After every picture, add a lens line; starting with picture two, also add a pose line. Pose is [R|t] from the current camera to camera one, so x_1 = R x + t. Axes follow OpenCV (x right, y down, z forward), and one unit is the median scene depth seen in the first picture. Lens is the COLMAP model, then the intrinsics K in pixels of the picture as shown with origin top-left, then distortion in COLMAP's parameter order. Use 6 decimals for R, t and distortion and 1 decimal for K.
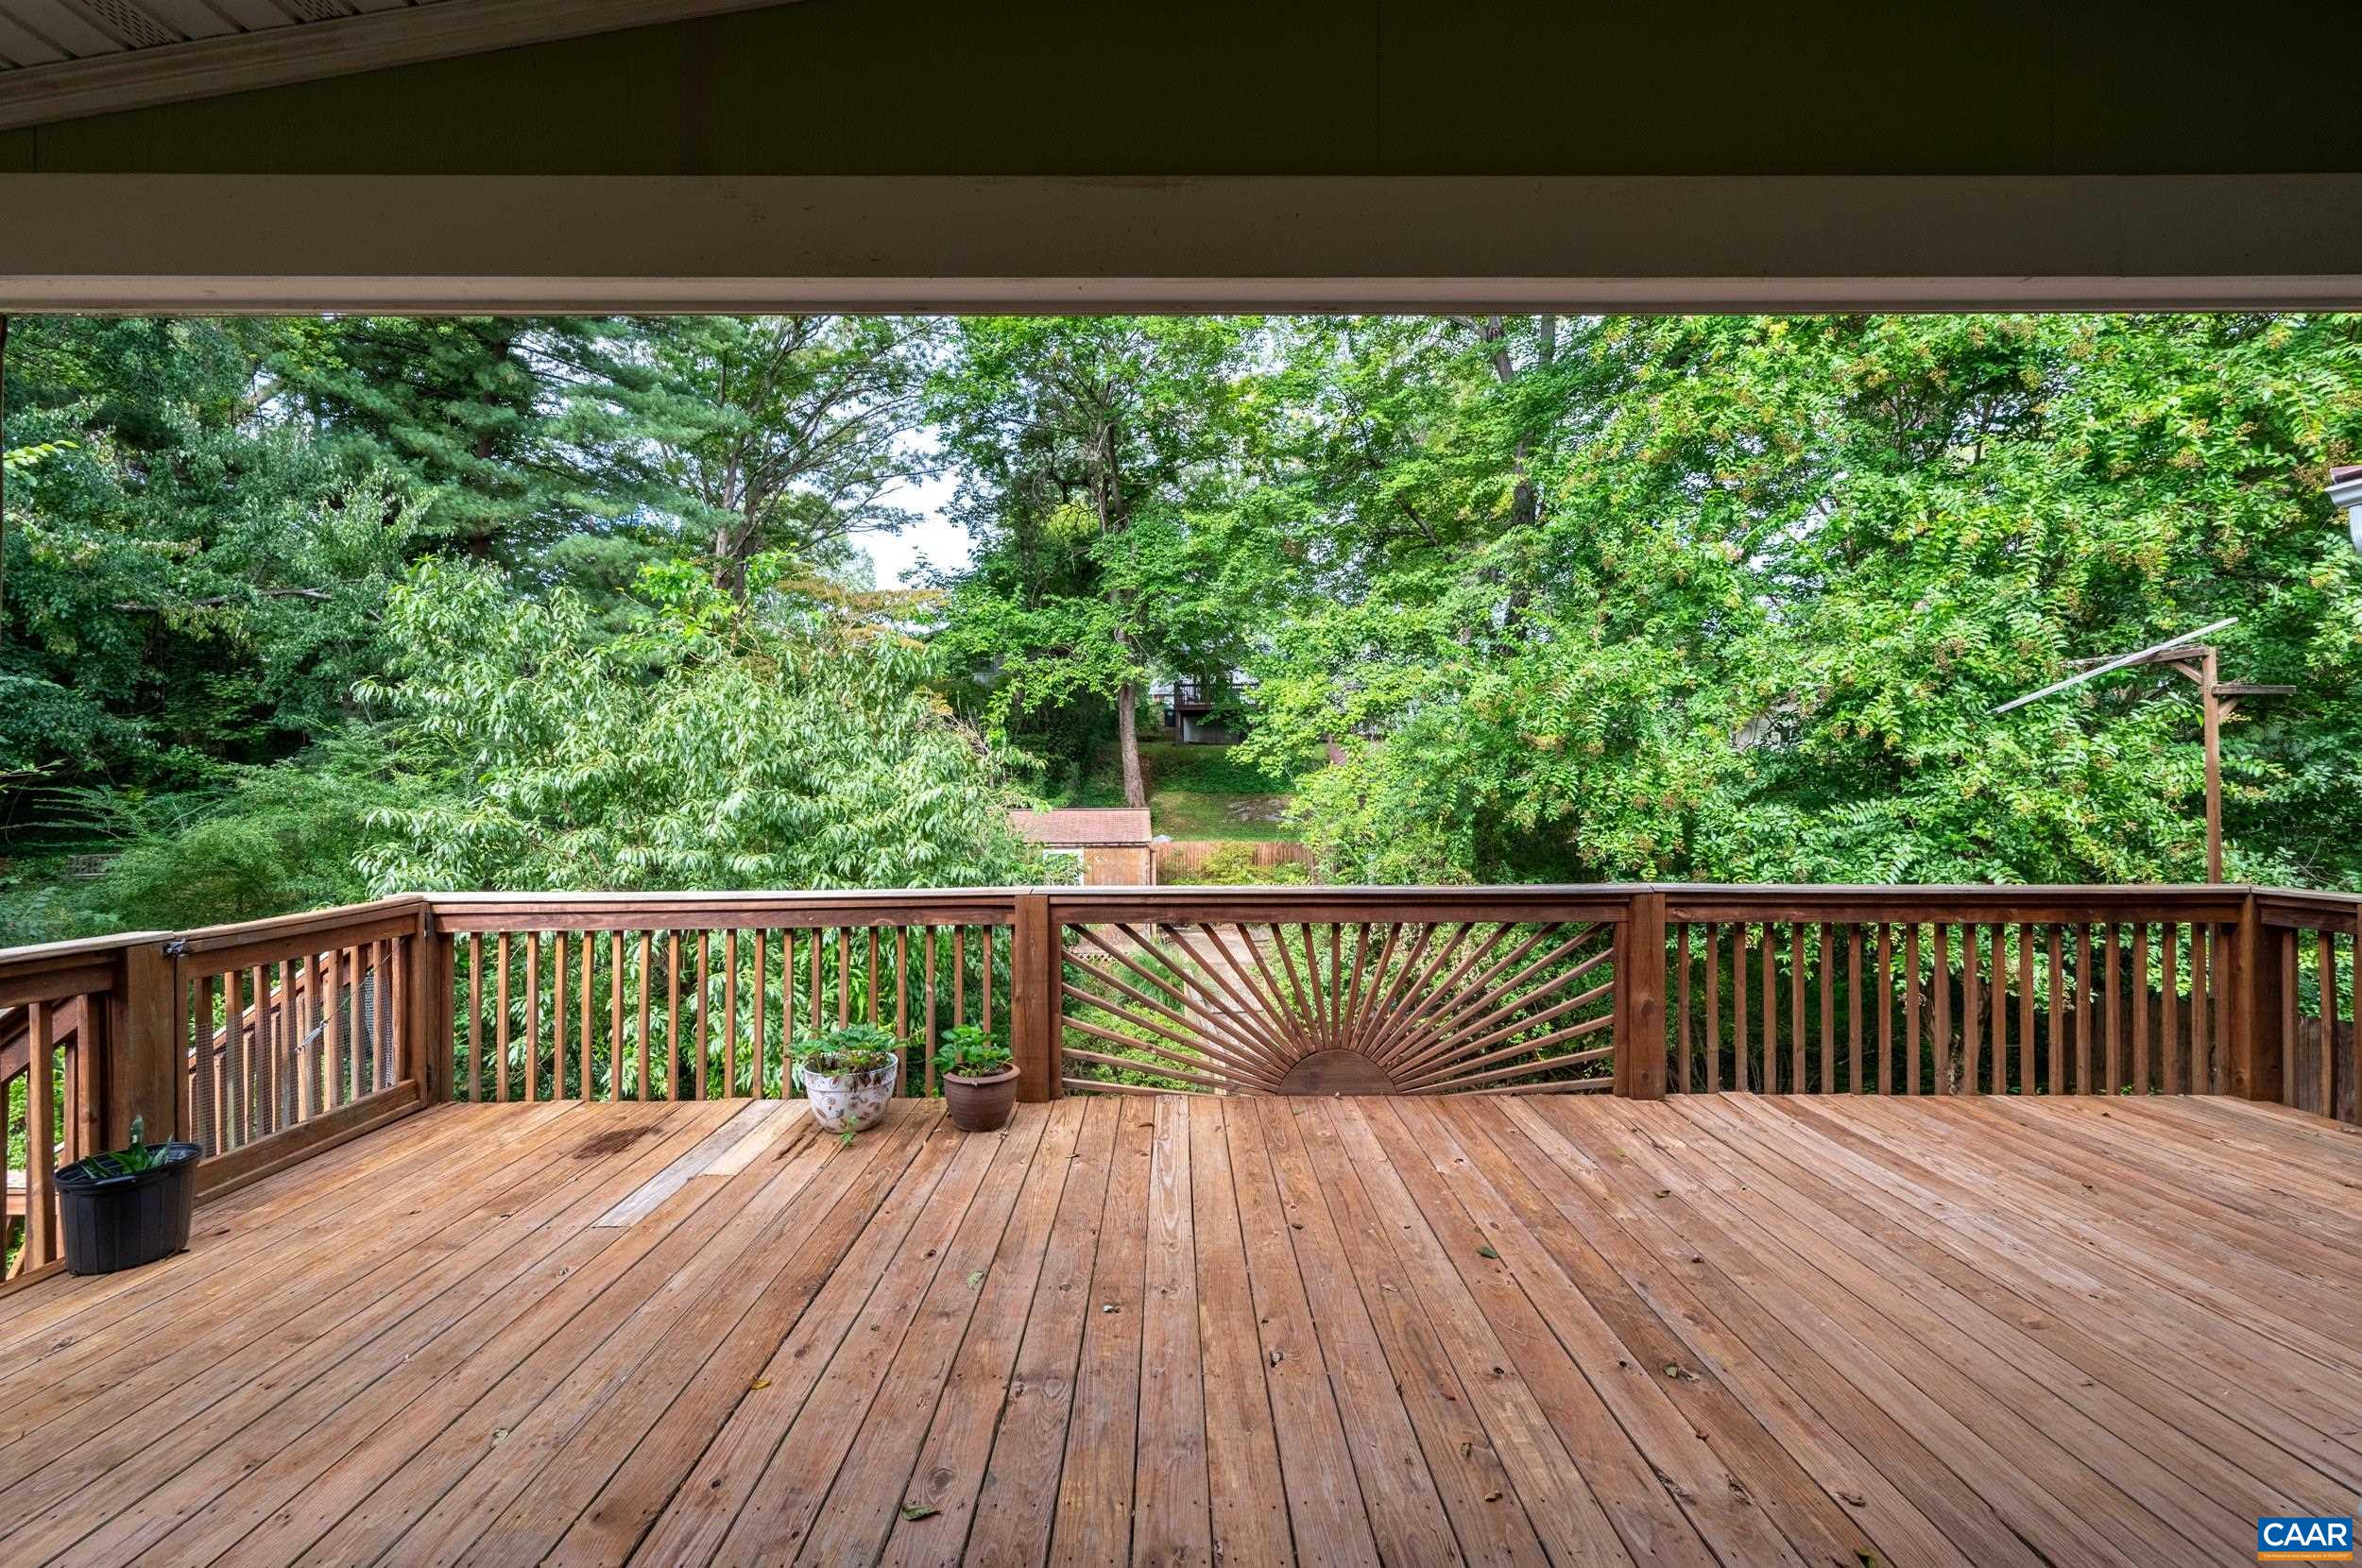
lens RADIAL K [[964.0, 0, 1170.5], [0, 964.0, 786.9], [0, 0, 1]] dist [0.002421, 0.000107]
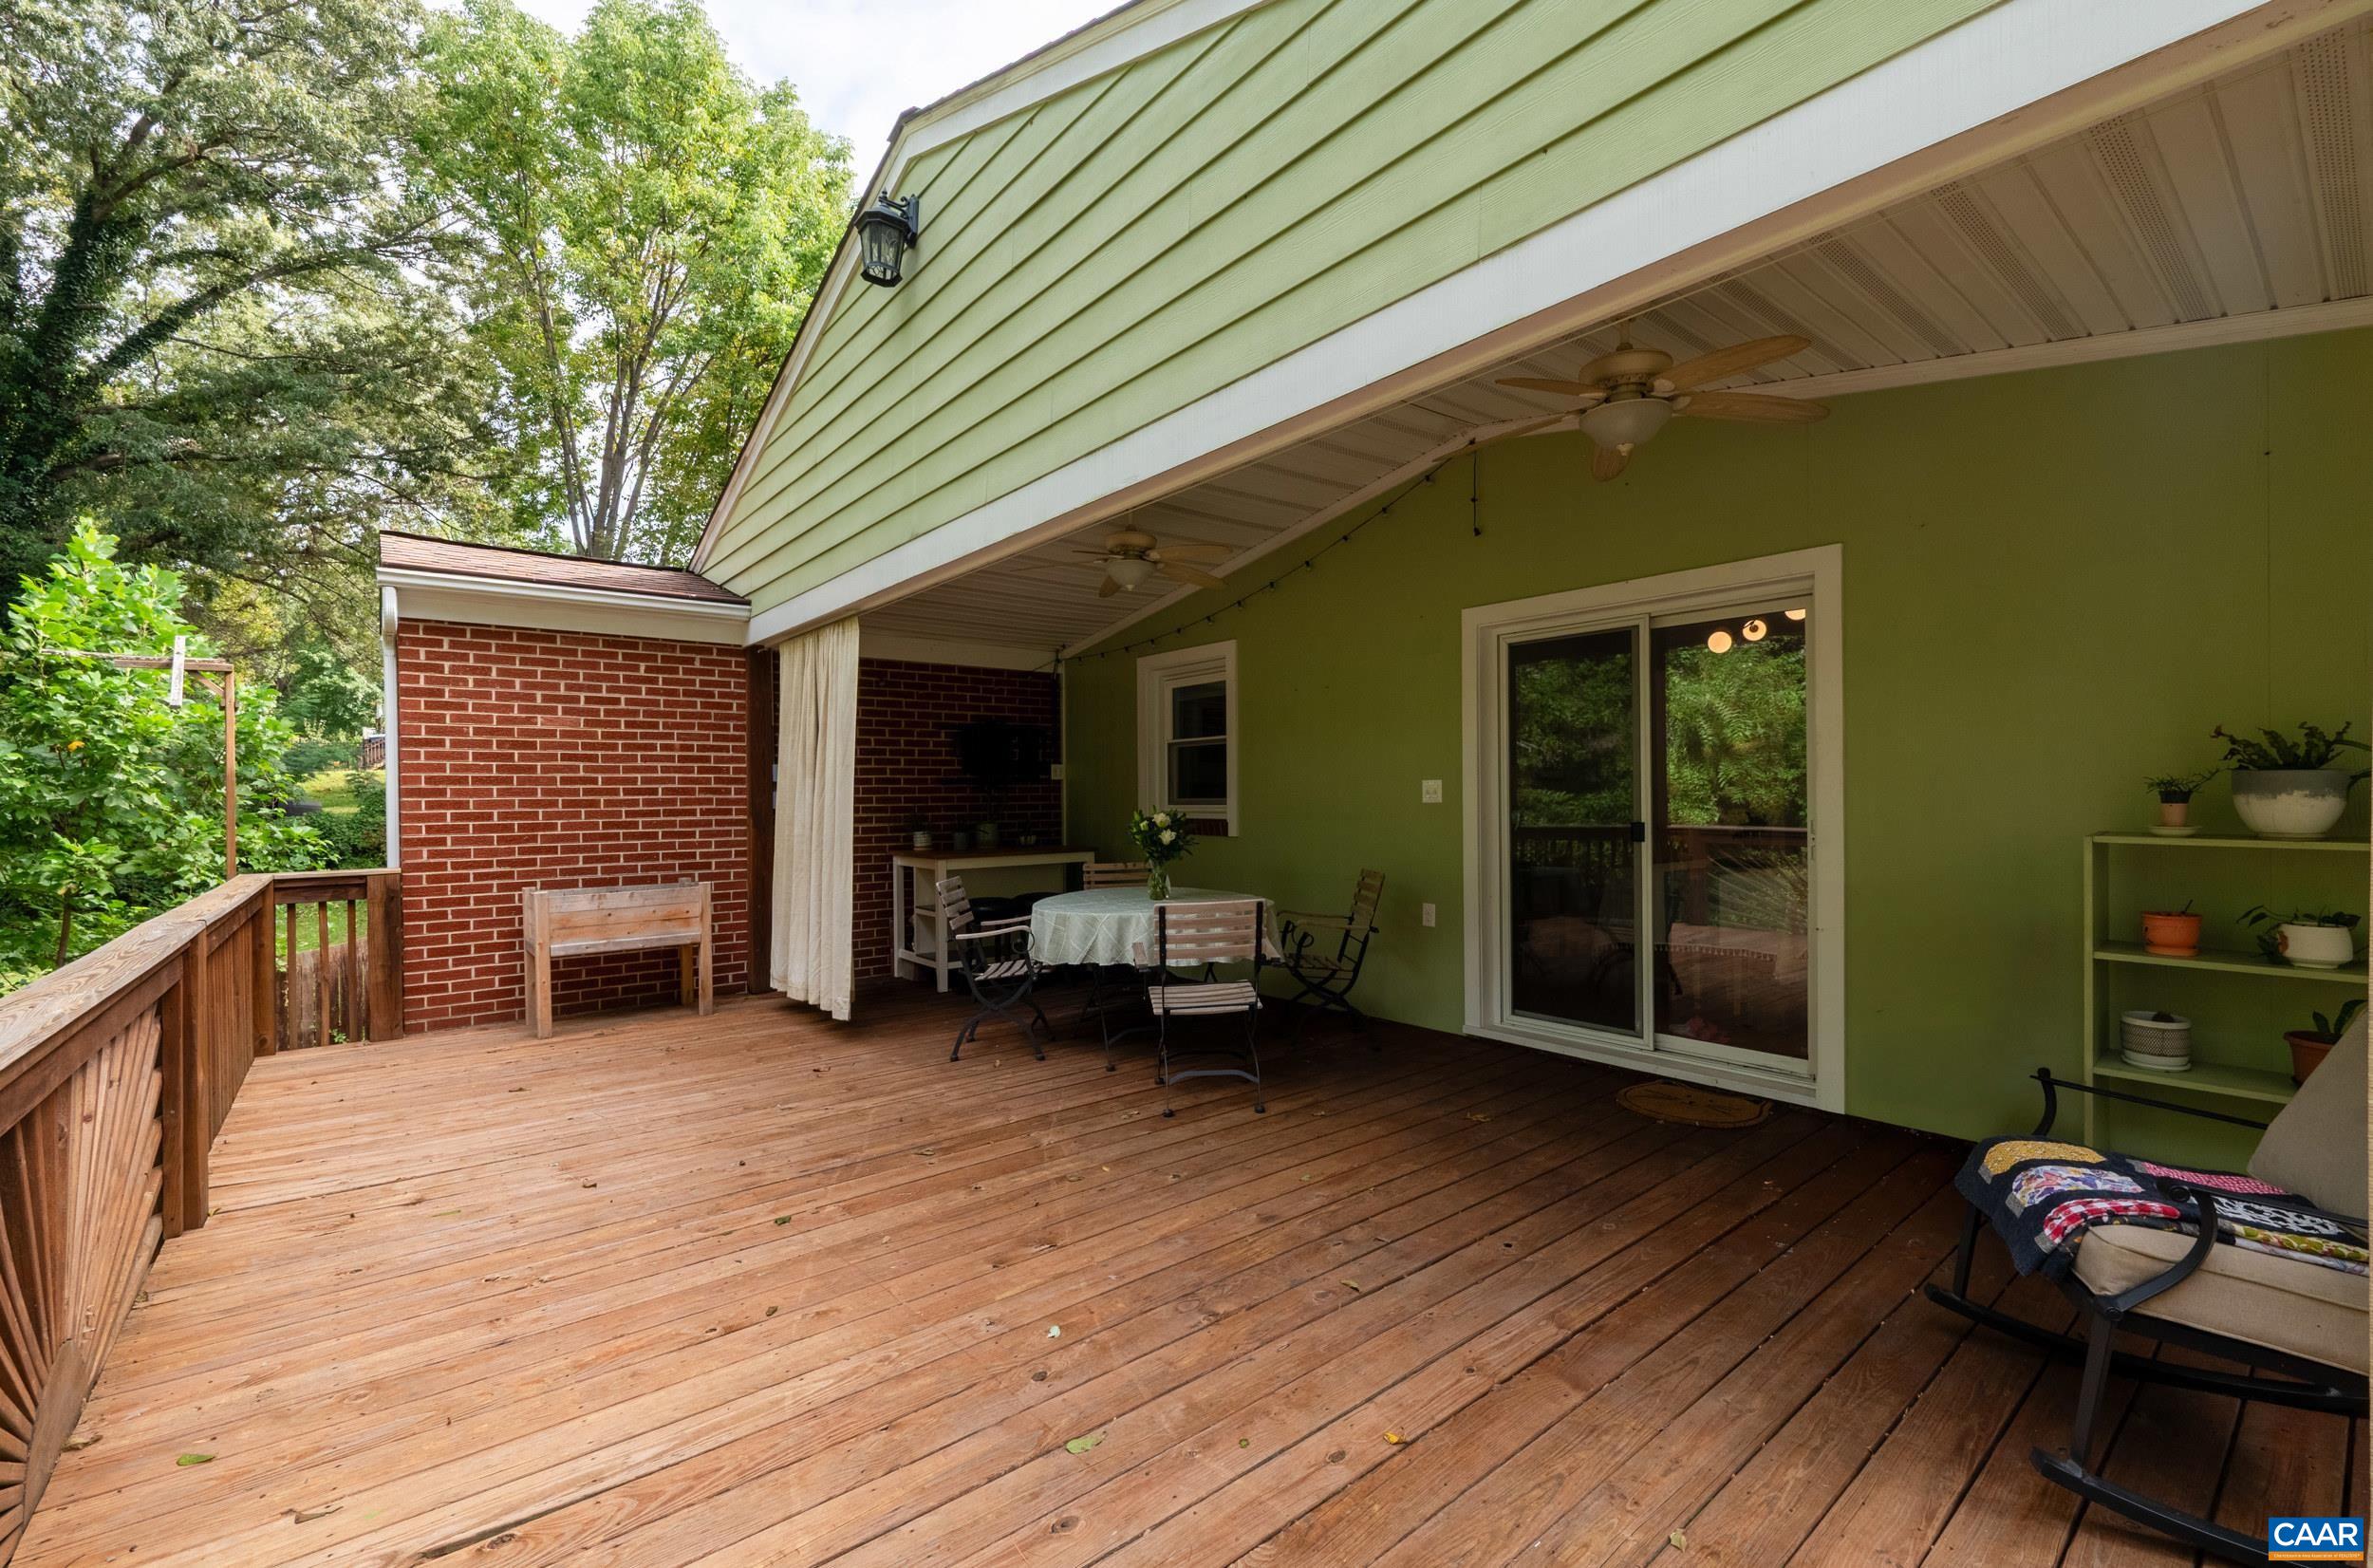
lens RADIAL K [[990.4, 0, 1186.5], [0, 990.4, 784.0], [0, 0, 1]] dist [0.000332, -0.000075]
pose [[-0.631124, 0.016517, 0.775506, -0.249217], [0.007577, 0.999857, -0.015129, 0.009549], [-0.775645, -0.003672, -0.631159, 0.423335]]
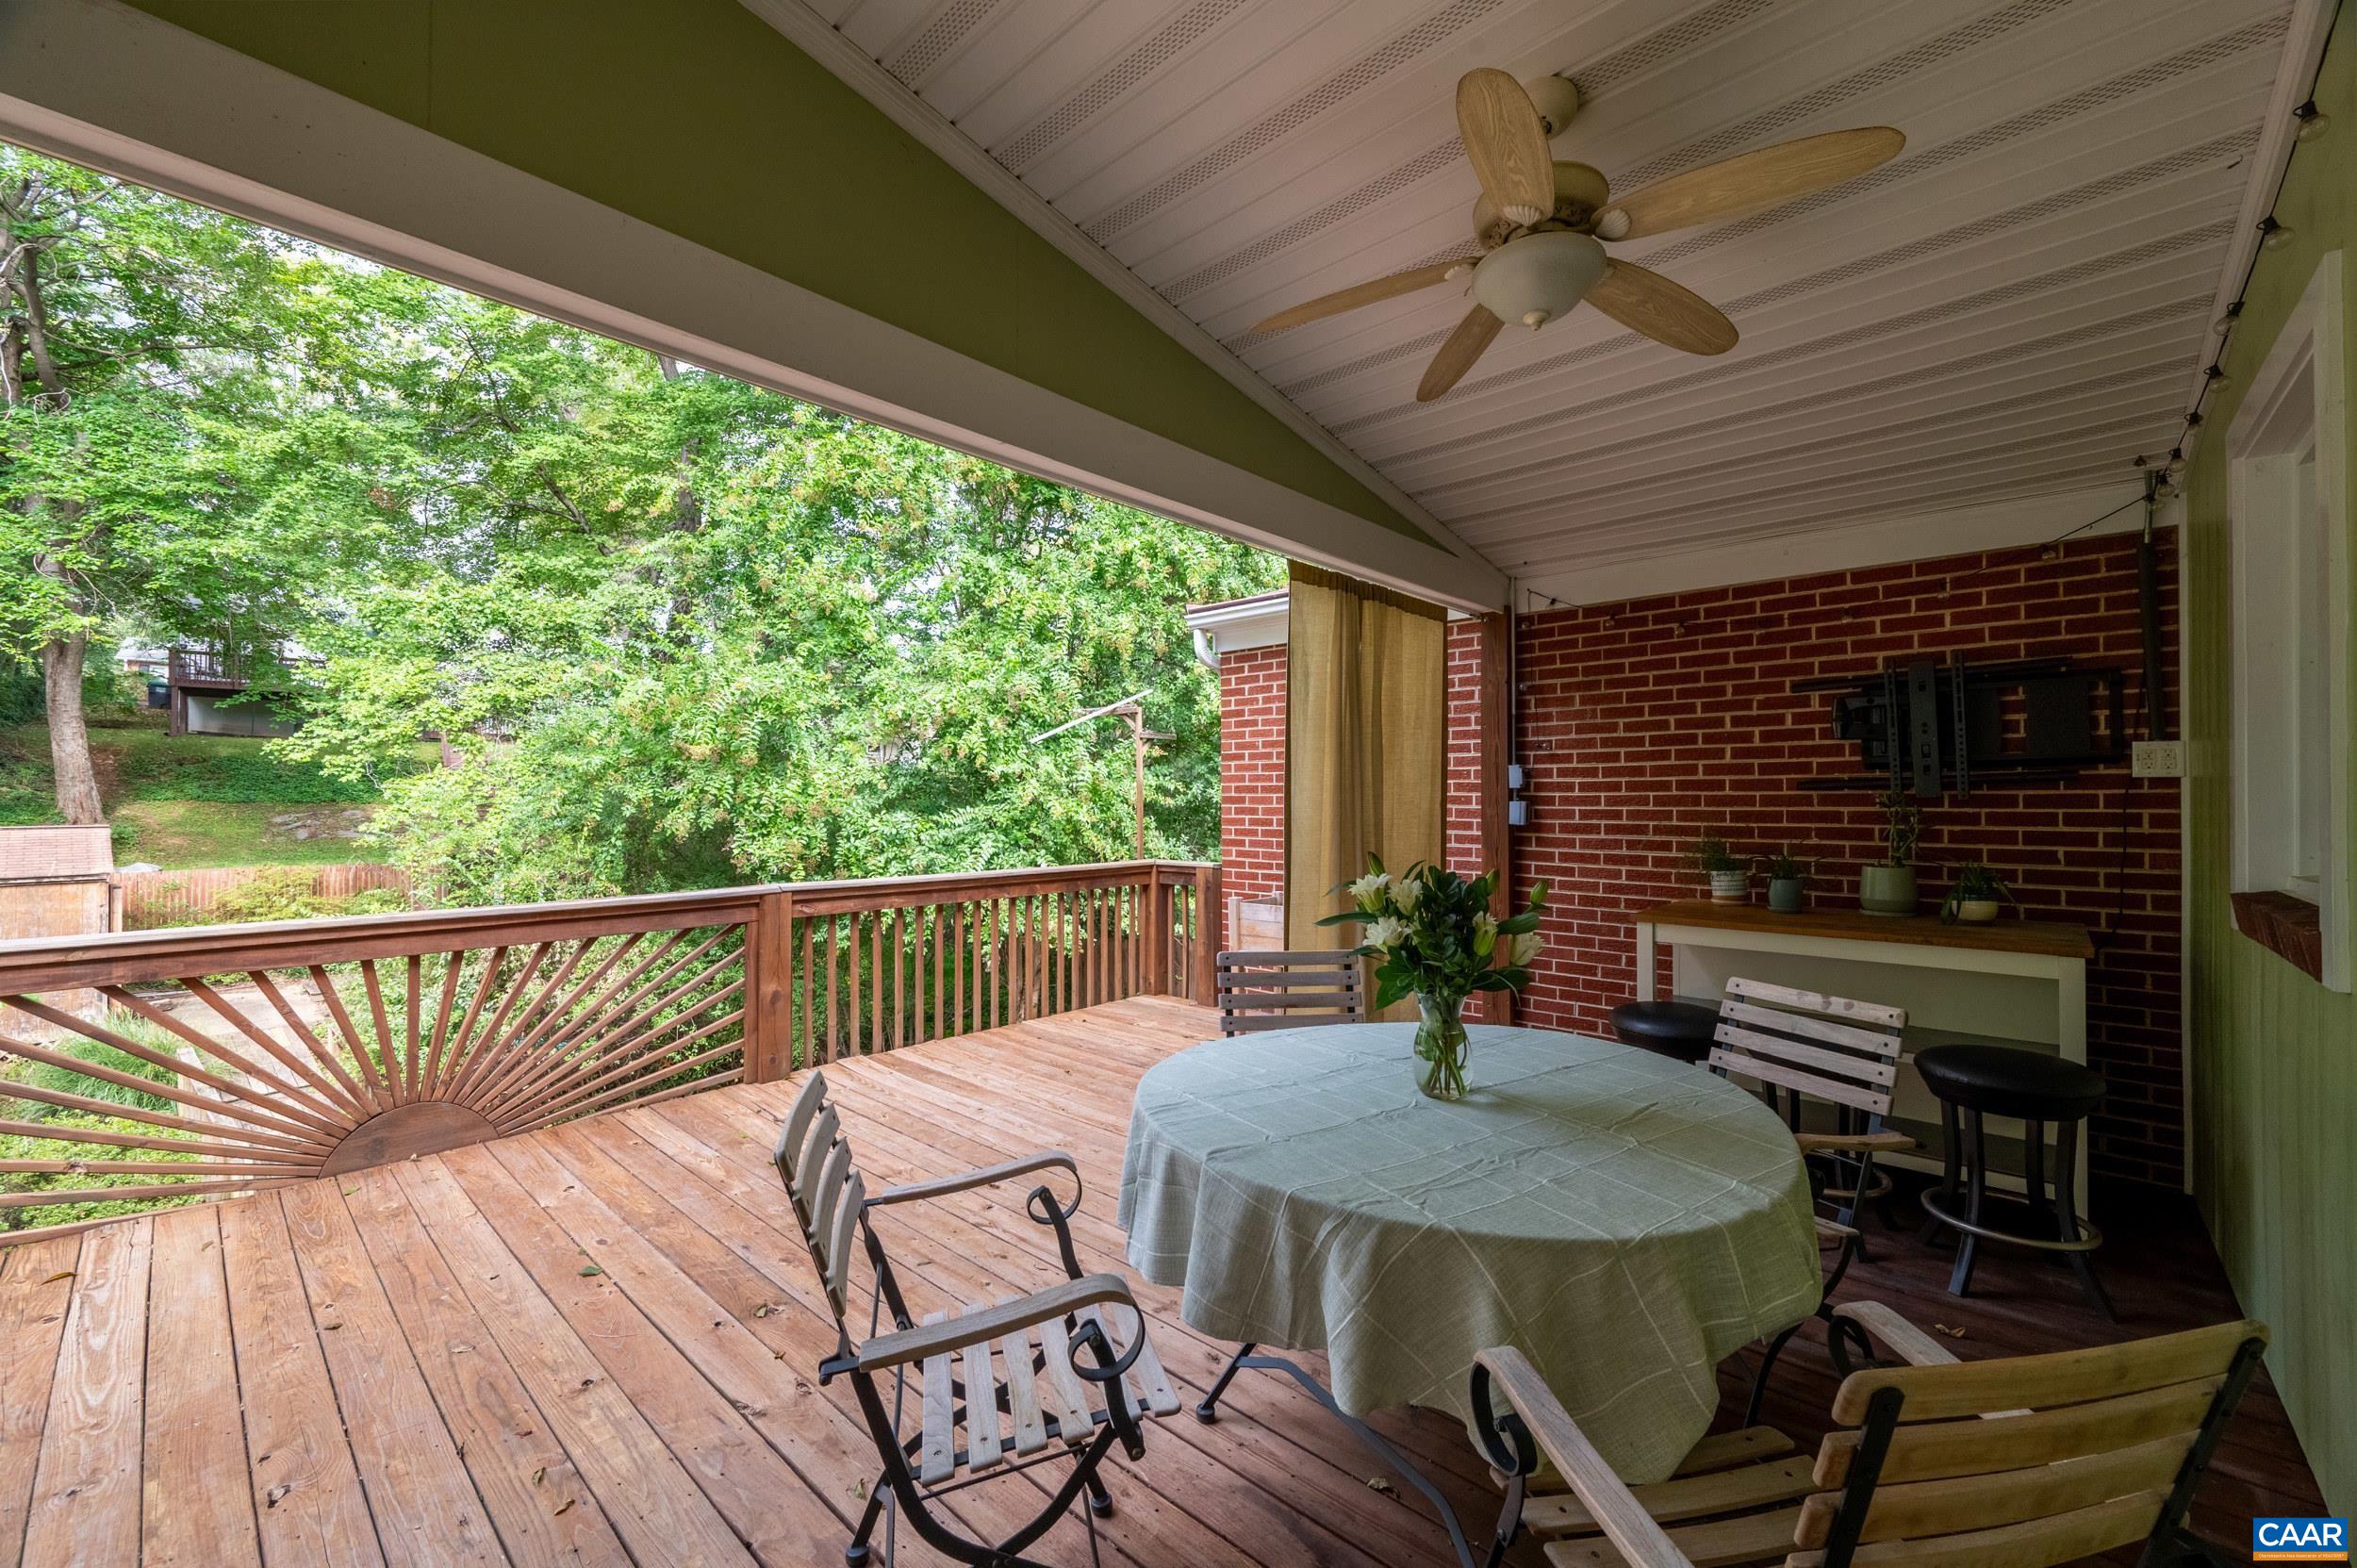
lens RADIAL K [[926.2, 0, 1177.8], [0, 926.2, 789.7], [0, 0, 1]] dist [-0.002264, 0.000590]
pose [[0.673497, 0.007808, 0.739149, 0.010216], [-0.002954, 0.999965, -0.007872, -0.000260], [-0.739184, 0.003118, 0.673496, -0.023884]]
